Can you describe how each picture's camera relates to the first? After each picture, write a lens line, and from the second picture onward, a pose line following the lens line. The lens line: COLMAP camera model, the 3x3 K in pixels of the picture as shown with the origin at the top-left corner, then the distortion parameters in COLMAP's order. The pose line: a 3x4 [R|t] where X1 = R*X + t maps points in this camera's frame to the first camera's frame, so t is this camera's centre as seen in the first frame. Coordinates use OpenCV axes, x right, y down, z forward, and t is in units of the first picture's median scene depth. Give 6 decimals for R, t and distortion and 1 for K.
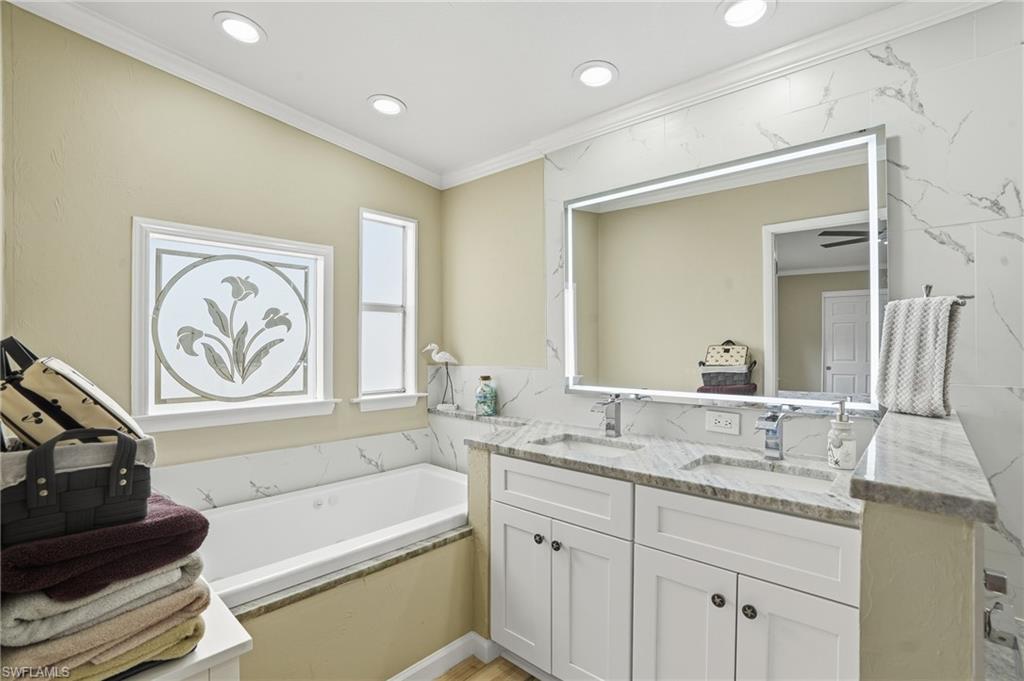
lens RADIAL K [[473.4, 0, 508.4], [0, 473.4, 338.0], [0, 0, 1]] dist [-0.071781, 0.025950]
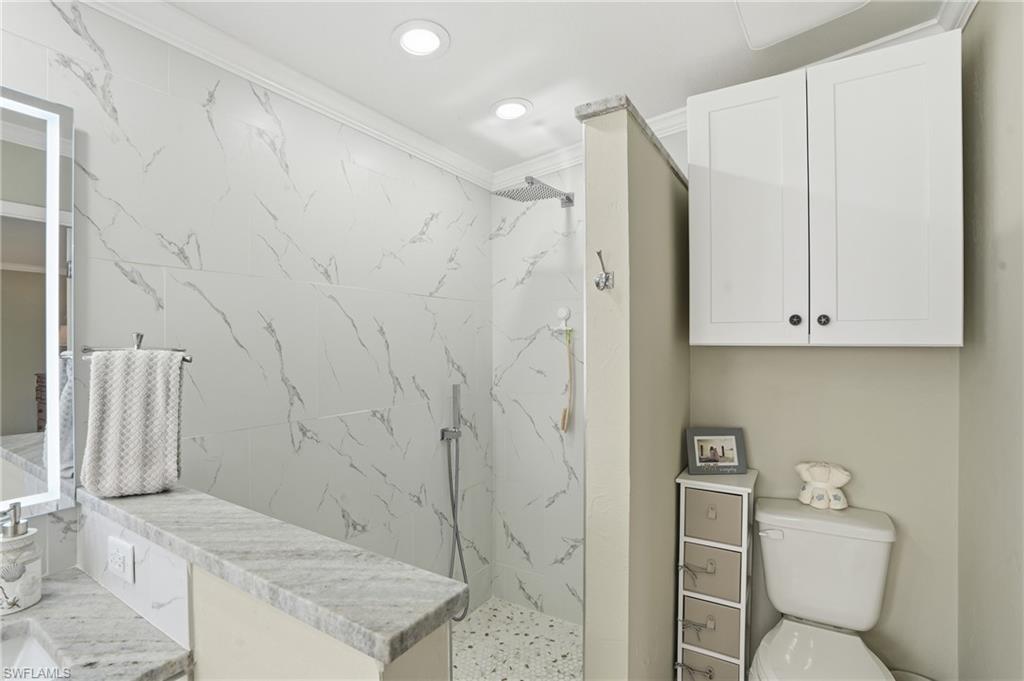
lens RADIAL K [[474.2, 0, 509.0], [0, 474.2, 341.6], [0, 0, 1]] dist [-0.069861, 0.025676]
pose [[-0.179043, 0.006976, 0.983816, -0.027542], [-0.002827, 0.999967, -0.007605, -0.097124], [-0.983837, -0.004143, -0.179018, 0.478864]]
